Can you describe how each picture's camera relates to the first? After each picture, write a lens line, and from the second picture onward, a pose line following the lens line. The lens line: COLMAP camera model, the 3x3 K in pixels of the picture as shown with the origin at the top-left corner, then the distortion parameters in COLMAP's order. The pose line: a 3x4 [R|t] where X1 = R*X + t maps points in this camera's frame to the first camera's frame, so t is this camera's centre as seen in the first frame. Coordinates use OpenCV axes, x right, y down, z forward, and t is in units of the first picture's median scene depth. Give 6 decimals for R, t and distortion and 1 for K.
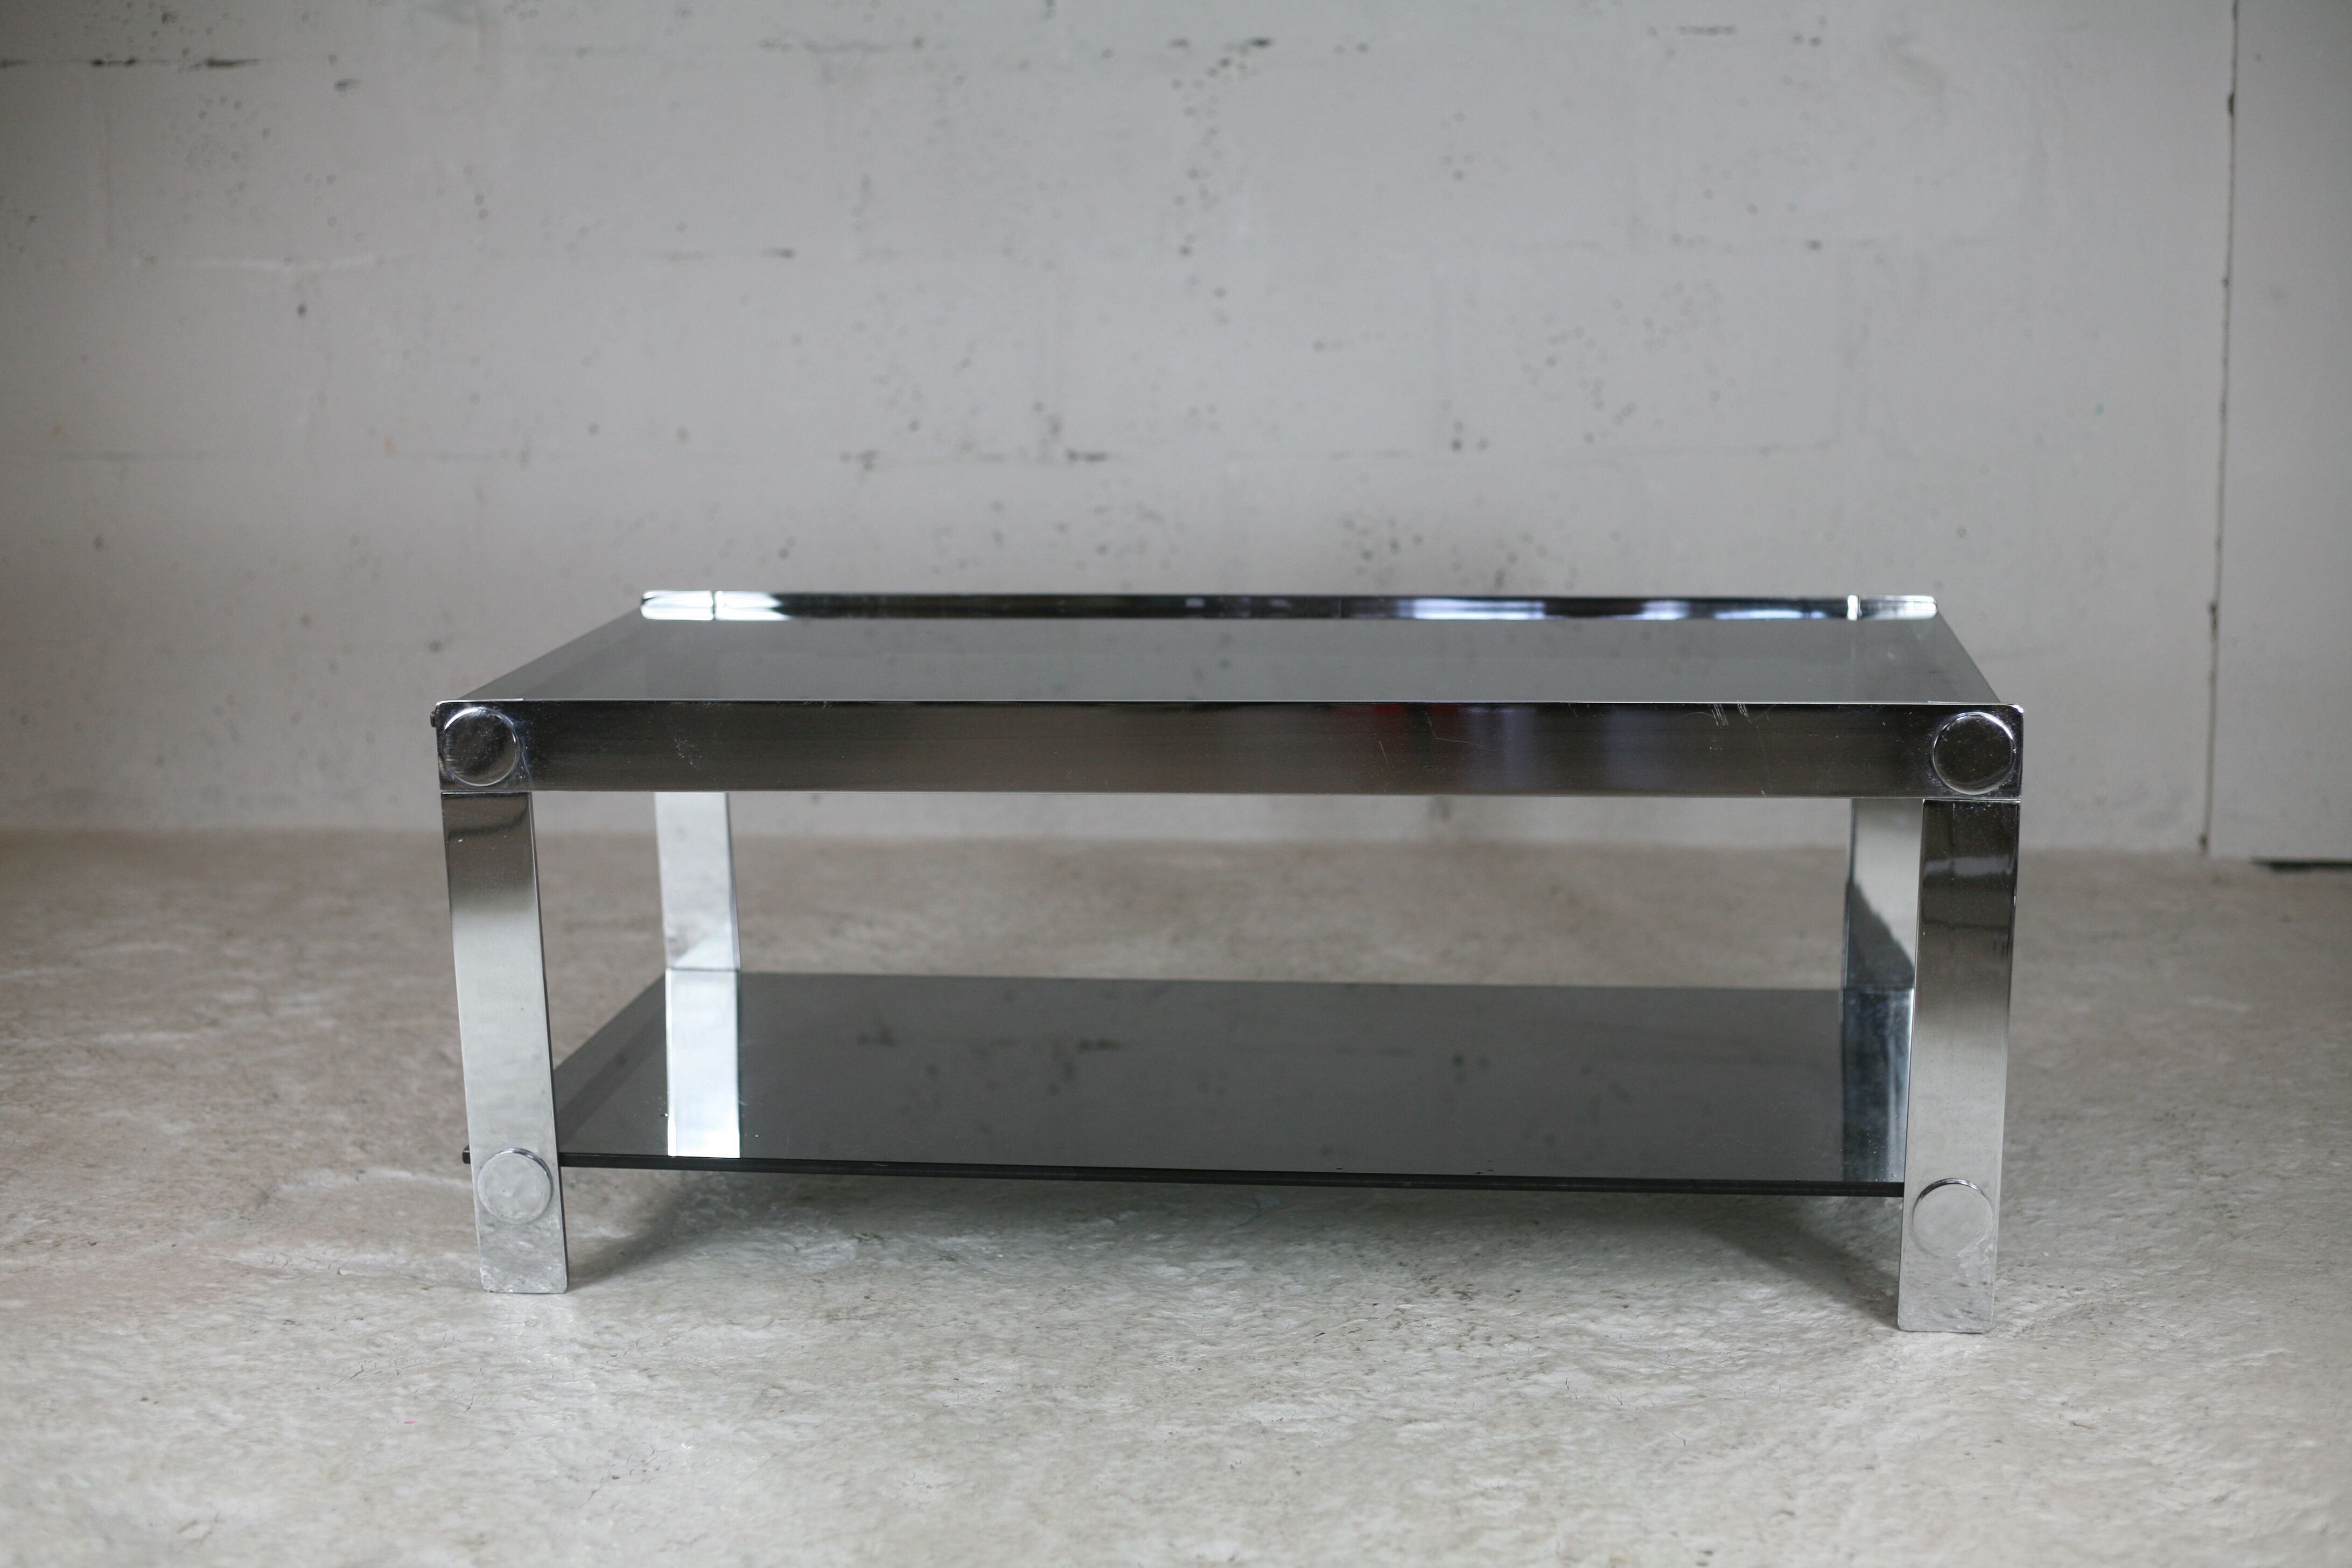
lens RADIAL K [[3462.9, 0, 1180.8], [0, 3462.9, 784.0], [0, 0, 1]] dist [-0.105535, 0.000000]
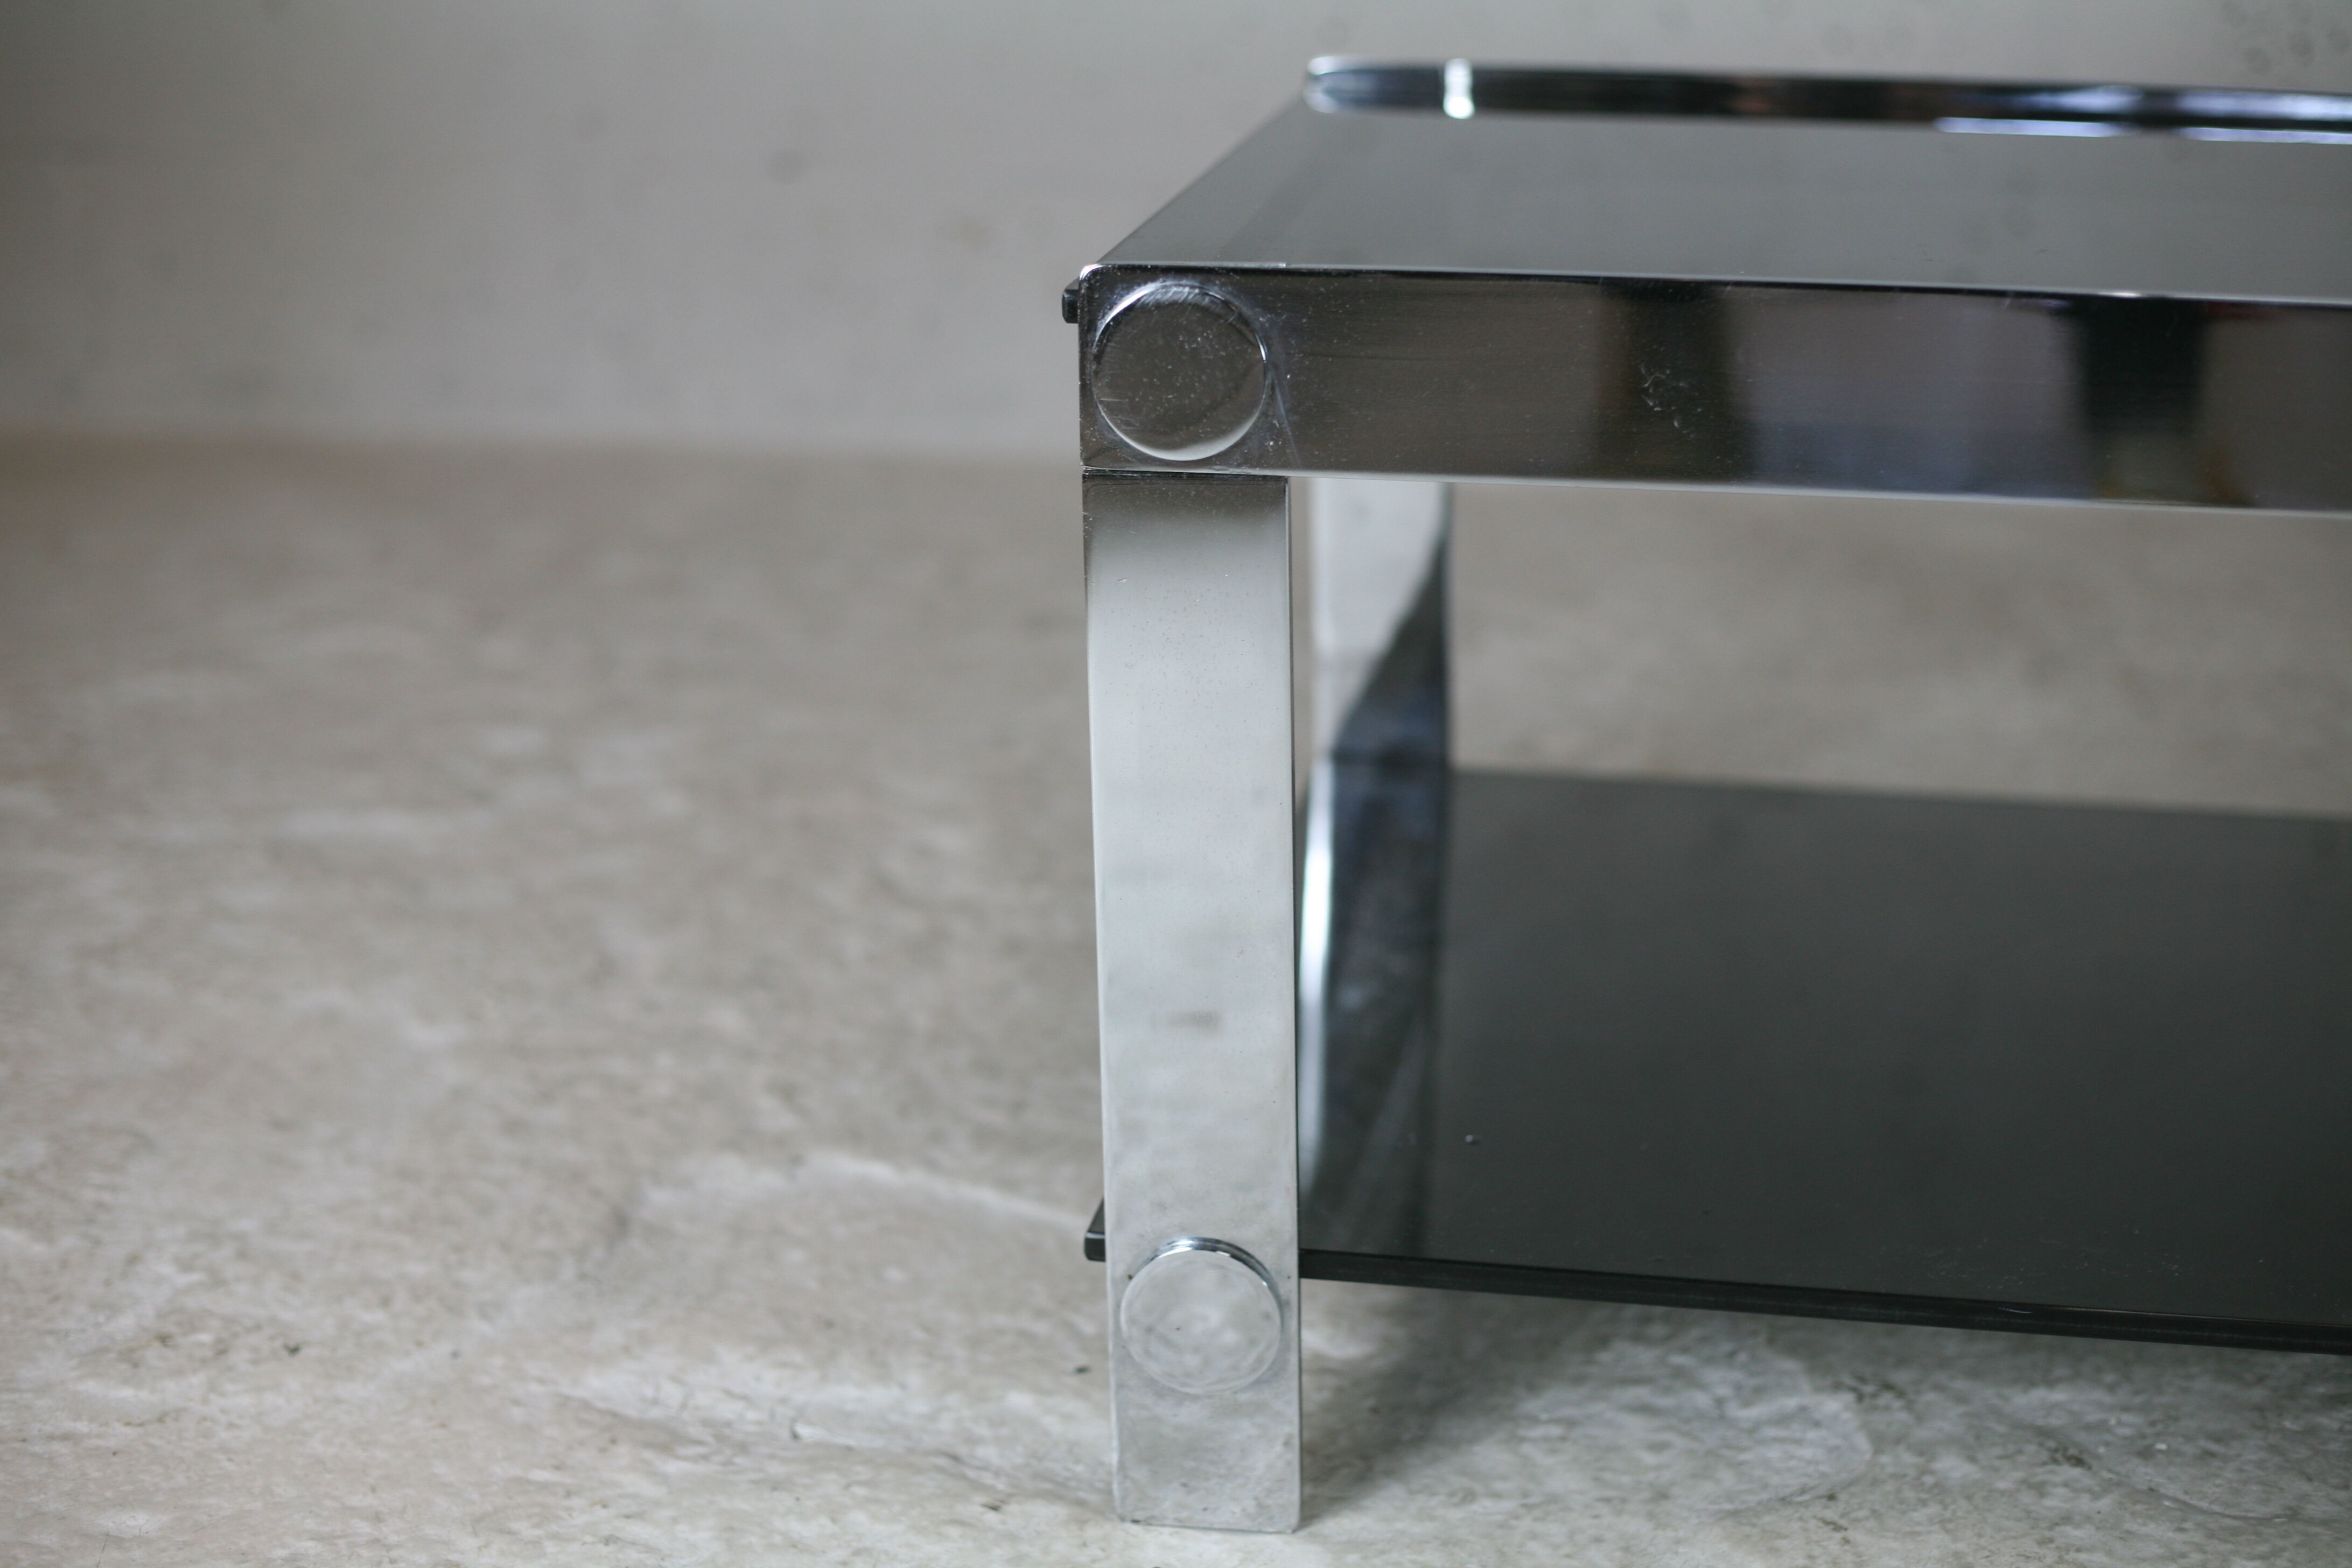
lens RADIAL K [[3462.9, 0, 1175.8], [0, 3462.9, 787.0], [0, 0, 1]] dist [-0.105535, 0.000000]
pose [[0.998651, 0.030875, -0.041739, -0.170736], [-0.025259, 0.991327, 0.128972, -0.014021], [0.045359, -0.127744, 0.990769, 0.519025]]
